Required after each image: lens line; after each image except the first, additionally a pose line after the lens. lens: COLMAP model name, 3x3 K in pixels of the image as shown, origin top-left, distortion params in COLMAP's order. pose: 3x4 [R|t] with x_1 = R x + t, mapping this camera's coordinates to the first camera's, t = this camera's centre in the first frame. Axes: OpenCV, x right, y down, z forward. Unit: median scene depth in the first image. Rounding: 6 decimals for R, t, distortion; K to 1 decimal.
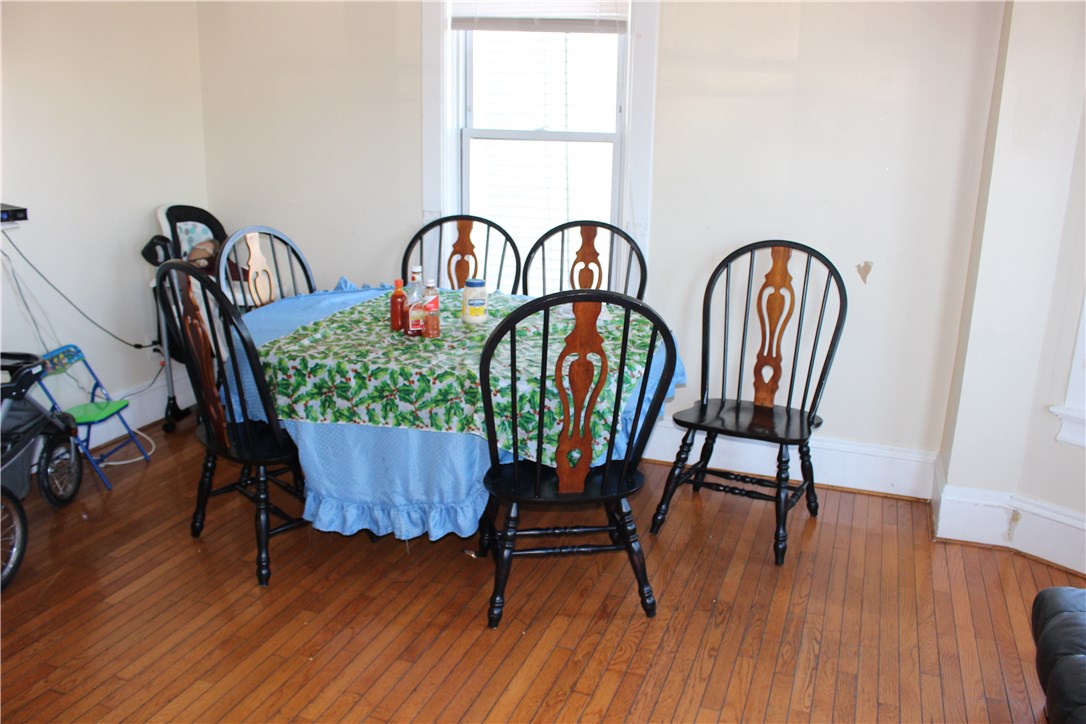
lens RADIAL K [[915.5, 0, 585.2], [0, 915.5, 359.9], [0, 0, 1]] dist [-0.155778, 0.143994]
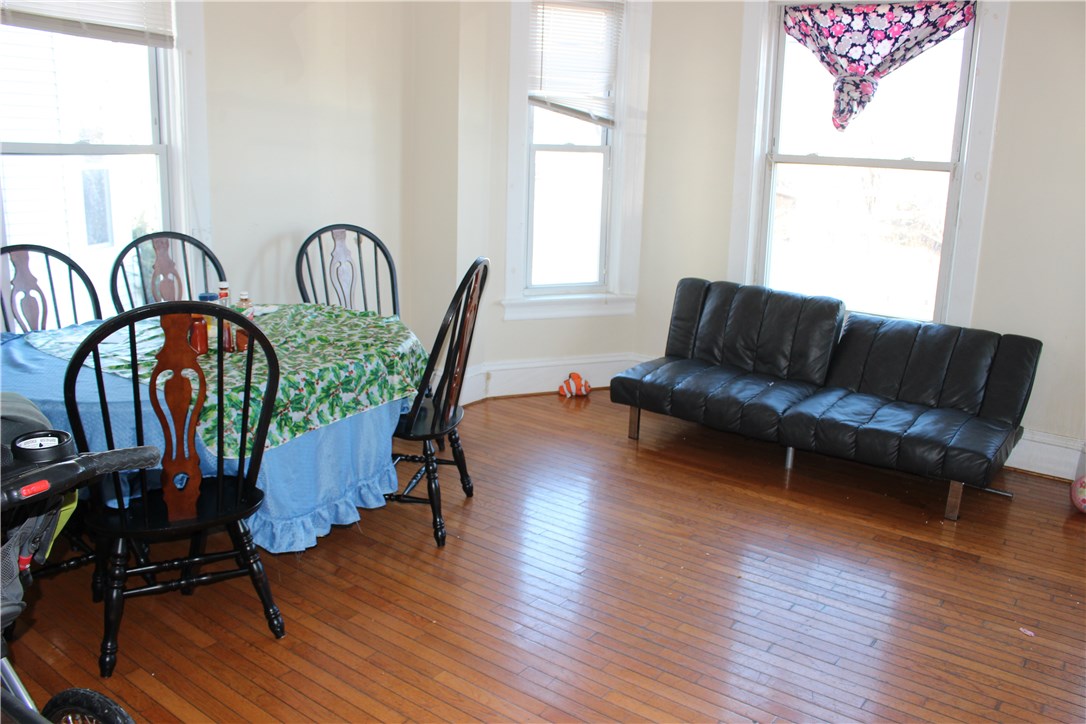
lens RADIAL K [[915.5, 0, 585.2], [0, 915.5, 359.9], [0, 0, 1]] dist [-0.155778, 0.143994]
pose [[0.302365, -0.245860, 0.920939, -1.082233], [0.234509, 0.955654, 0.178133, -0.115308], [-0.923895, 0.162108, 0.346612, 0.349214]]
